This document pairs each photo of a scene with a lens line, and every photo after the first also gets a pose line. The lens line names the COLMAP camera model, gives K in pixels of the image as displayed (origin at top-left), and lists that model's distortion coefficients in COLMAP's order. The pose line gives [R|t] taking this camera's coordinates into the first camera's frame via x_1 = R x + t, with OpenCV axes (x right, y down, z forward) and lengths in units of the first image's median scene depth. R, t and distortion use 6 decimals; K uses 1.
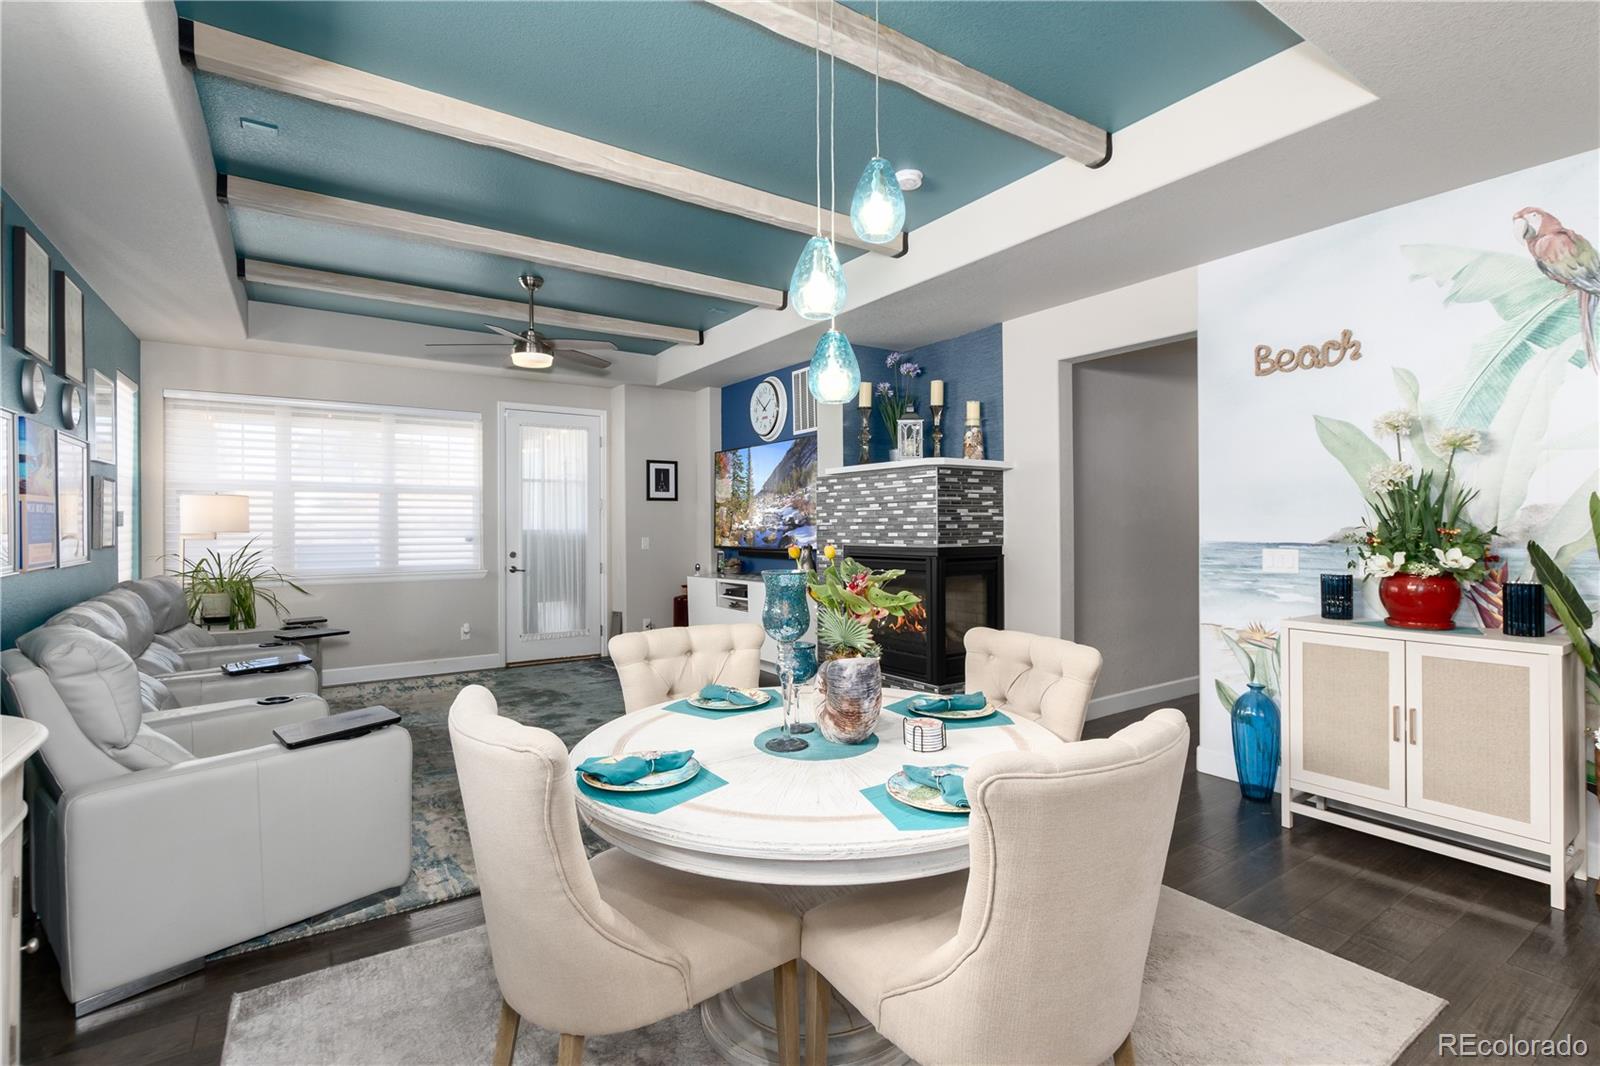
lens RADIAL K [[715.7, 0, 793.8], [0, 715.7, 524.2], [0, 0, 1]] dist [0.001902, -0.005299]
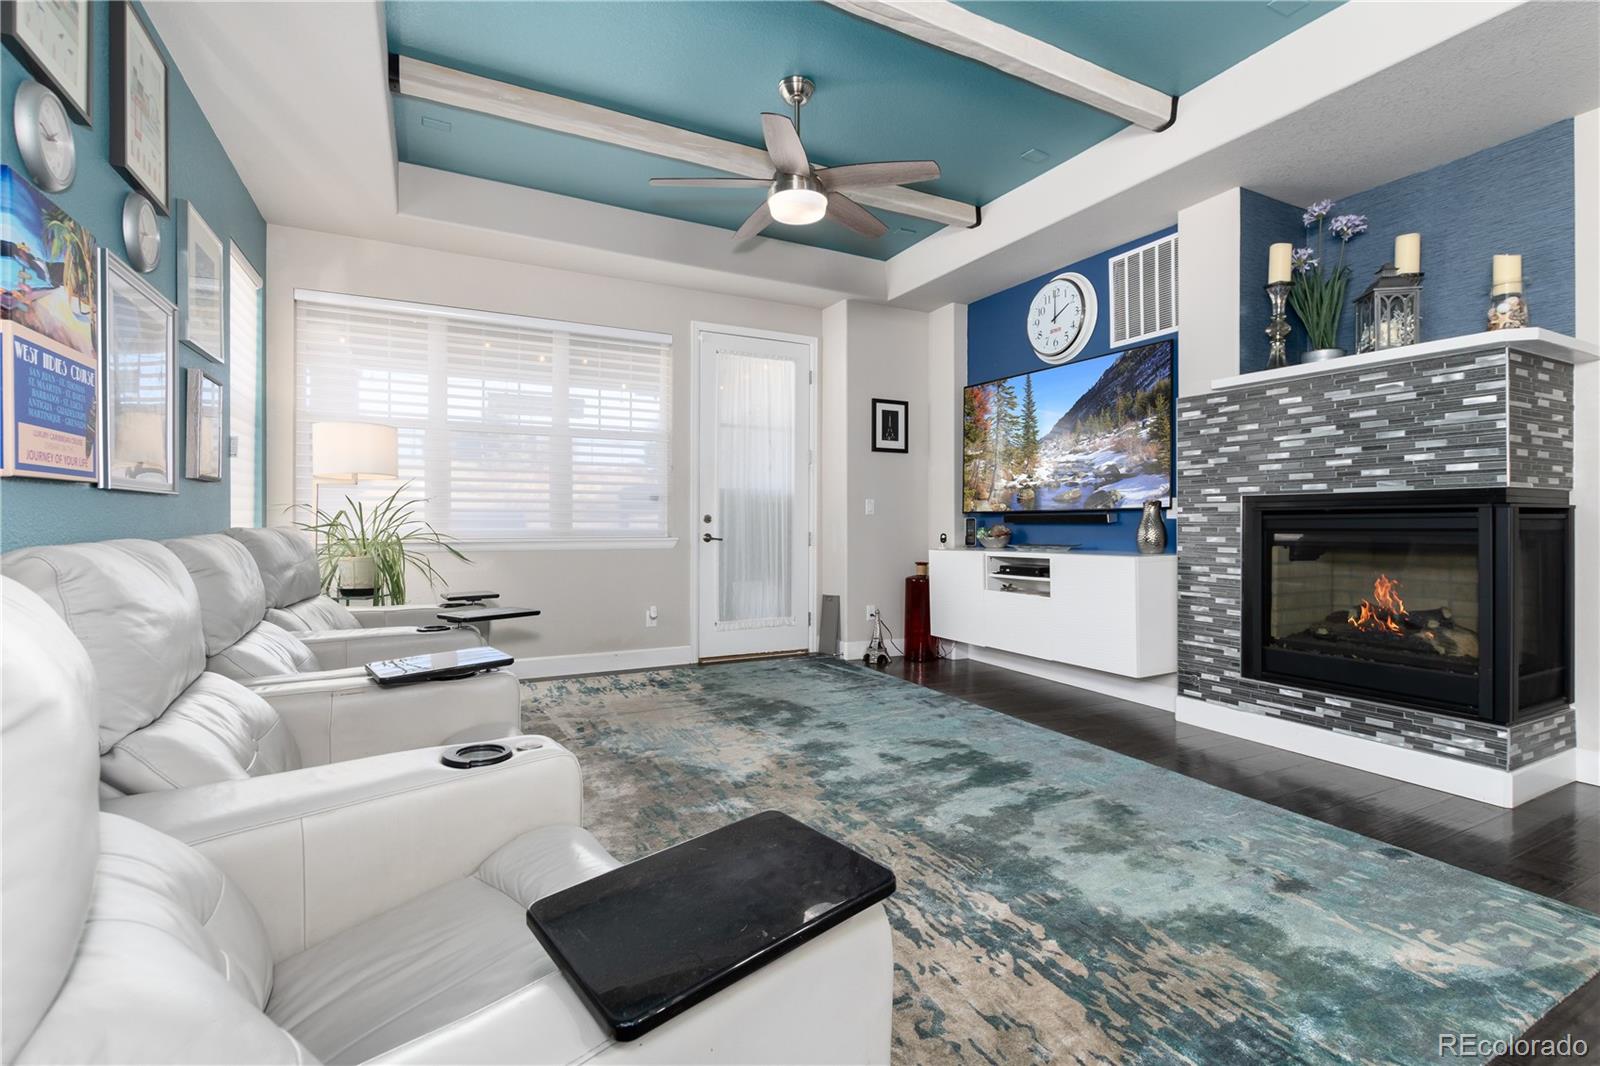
lens RADIAL K [[715.7, 0, 798.1], [0, 715.7, 523.9], [0, 0, 1]] dist [0.001902, -0.005299]
pose [[0.992571, 0.007845, -0.121412, -0.245171], [-0.007270, 0.999960, 0.005180, 0.052241], [0.121448, -0.004259, 0.992589, 0.296387]]
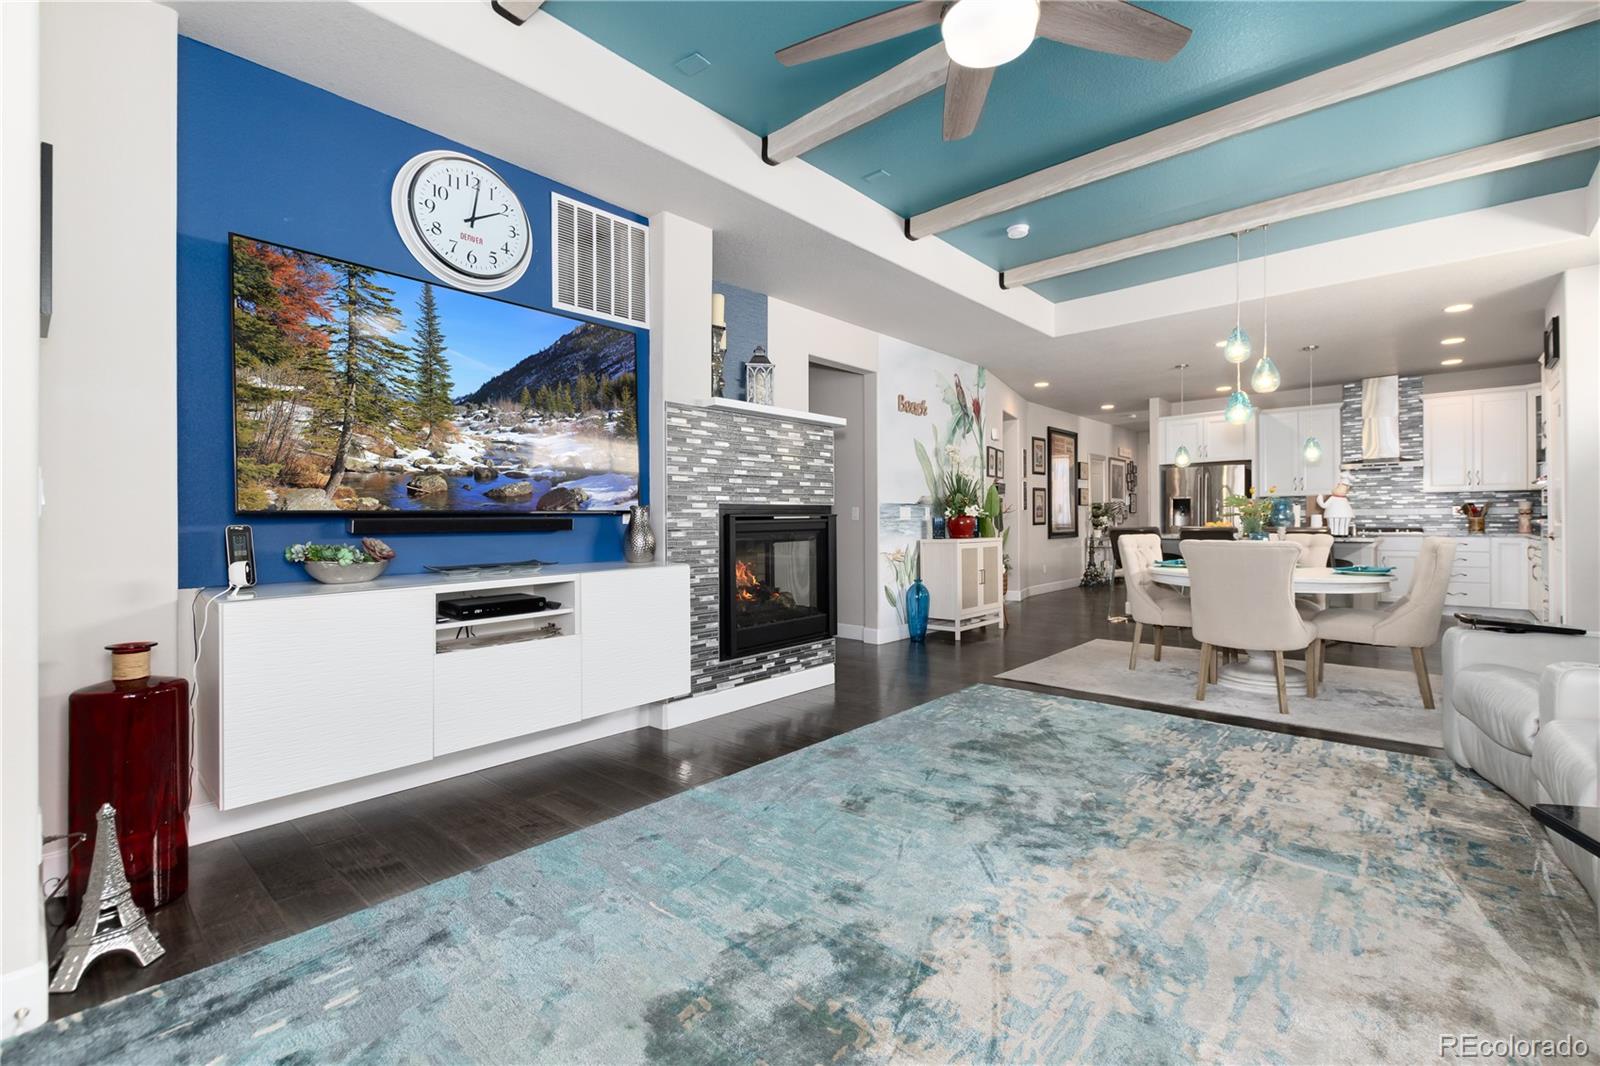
lens RADIAL K [[696.3, 0, 825.1], [0, 696.3, 522.1], [0, 0, 1]] dist [0.004147, 0.000928]
pose [[-0.254747, 0.008609, 0.966969, -0.640717], [0.009731, 0.999933, -0.006339, 0.052509], [-0.966959, 0.007794, -0.254814, 1.047304]]
